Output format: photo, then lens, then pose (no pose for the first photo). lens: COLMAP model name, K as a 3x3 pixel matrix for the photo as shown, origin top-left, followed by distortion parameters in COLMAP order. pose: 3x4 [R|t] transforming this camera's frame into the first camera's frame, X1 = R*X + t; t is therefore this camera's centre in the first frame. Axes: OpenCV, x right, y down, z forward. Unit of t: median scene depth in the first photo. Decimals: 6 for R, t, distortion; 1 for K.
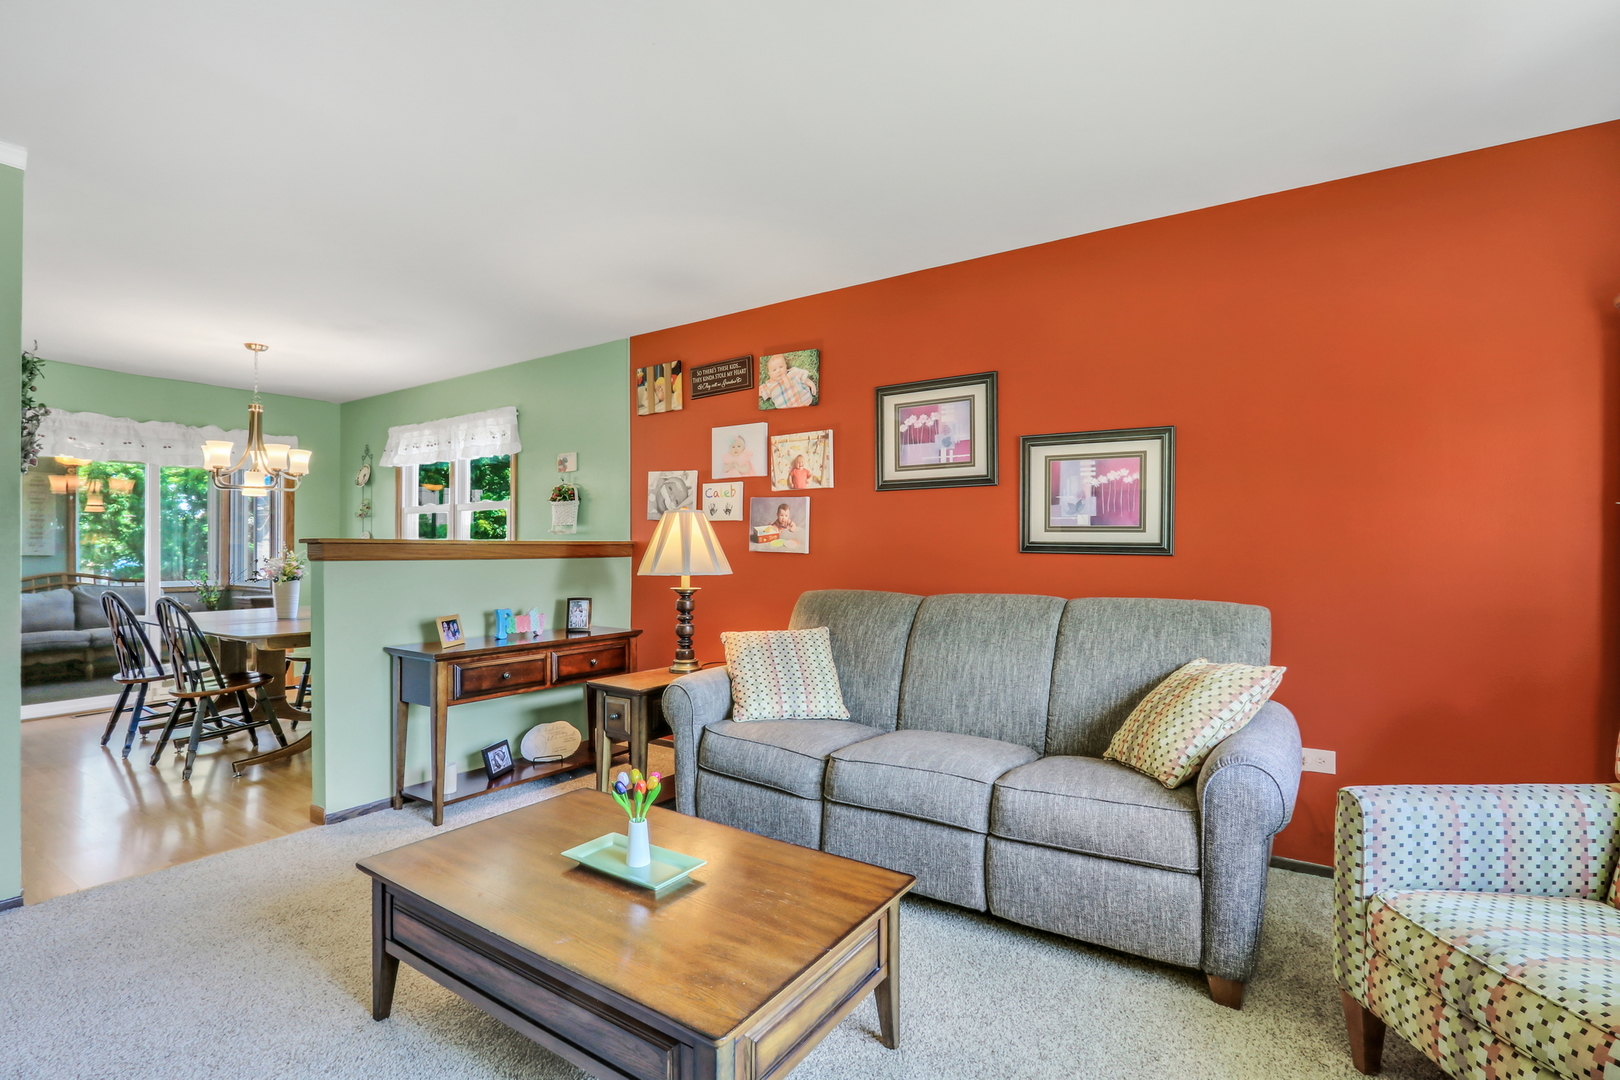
lens RADIAL K [[750.4, 0, 813.2], [0, 750.4, 545.2], [0, 0, 1]] dist [-0.018204, 0.002329]
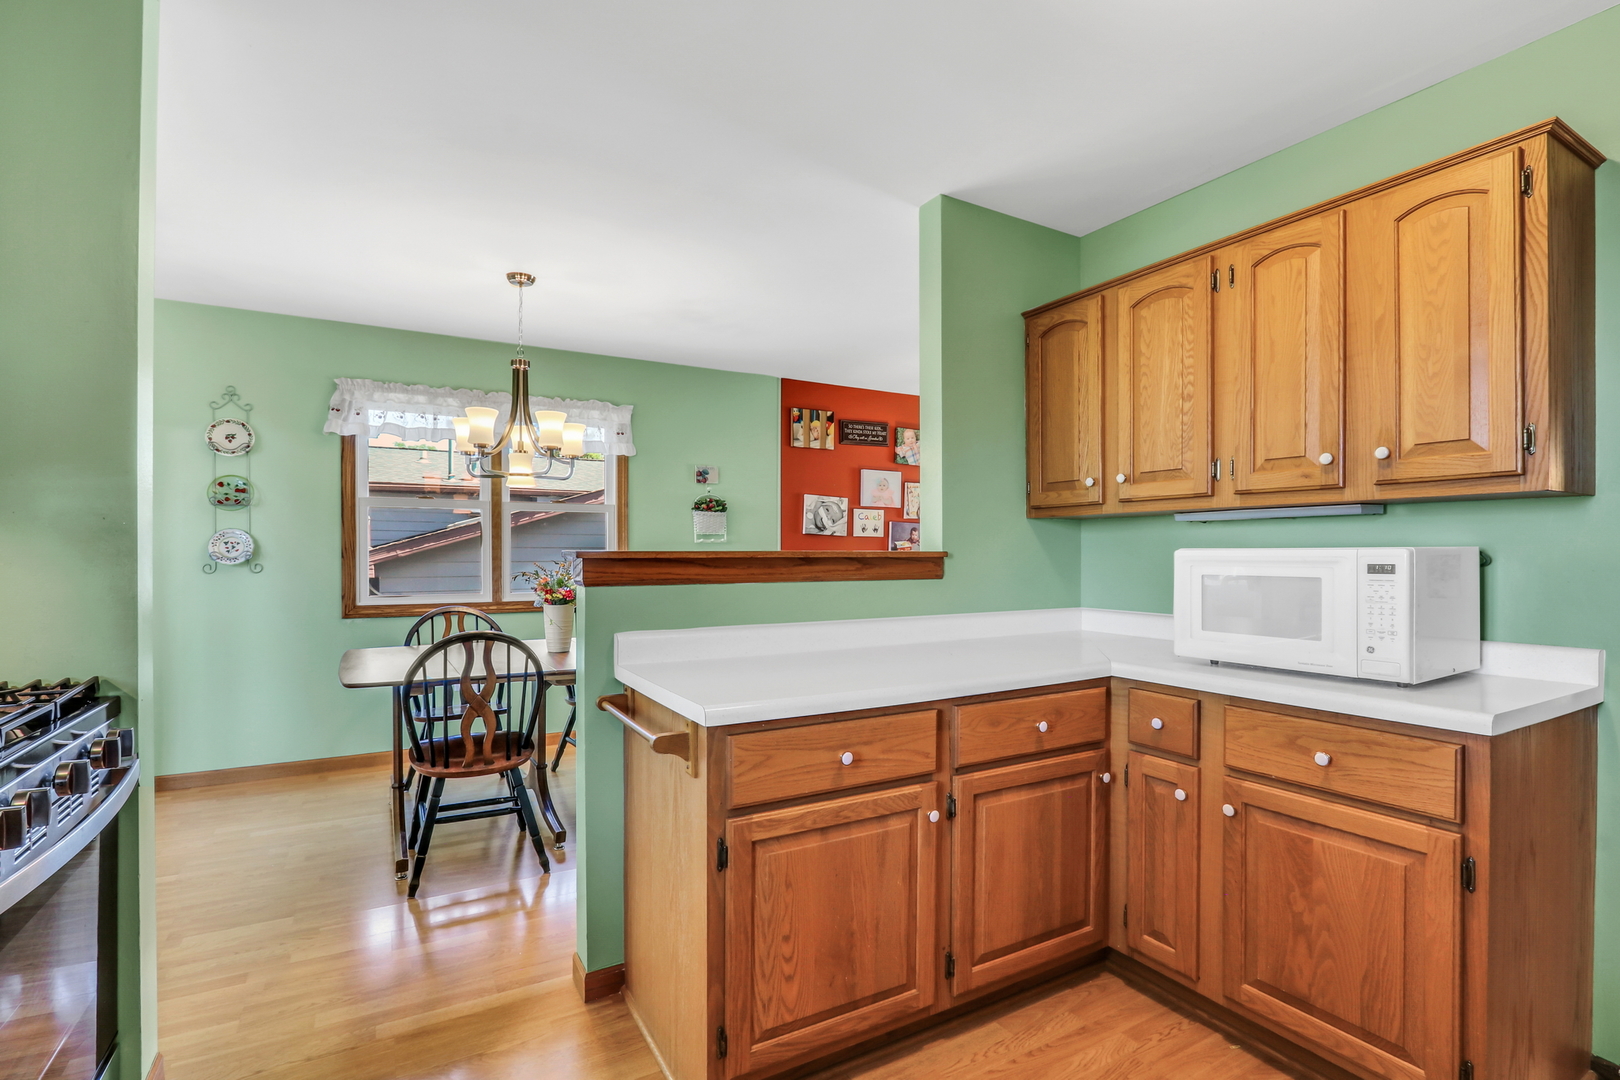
lens RADIAL K [[750.4, 0, 813.2], [0, 750.4, 552.3], [0, 0, 1]] dist [-0.018204, 0.002329]
pose [[0.439516, 0.002318, 0.898232, -1.330601], [-0.003455, 0.999994, -0.000890, -0.001783], [-0.898228, -0.002712, 0.439521, 0.447500]]
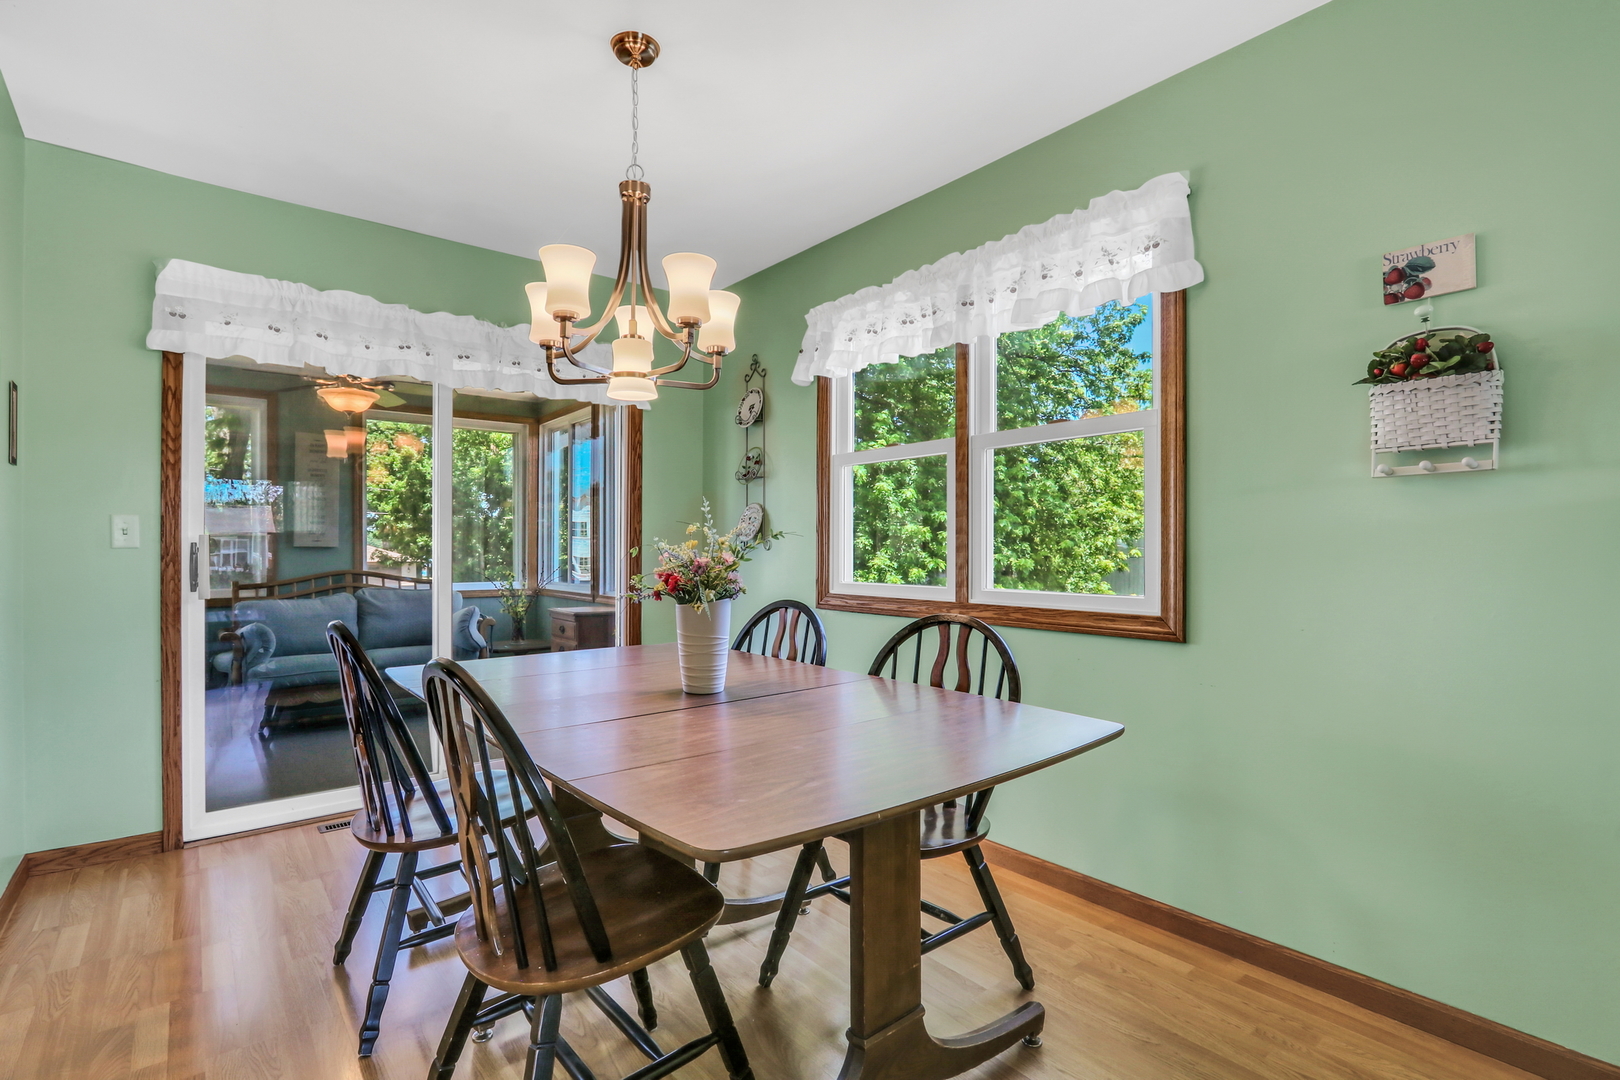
lens RADIAL K [[750.4, 0, 813.4], [0, 750.4, 543.4], [0, 0, 1]] dist [-0.018204, 0.002329]
pose [[0.958768, -0.001071, -0.284188, -0.557014], [0.000561, 0.999998, -0.001878, 0.018510], [0.284190, 0.001641, 0.958767, 0.650080]]
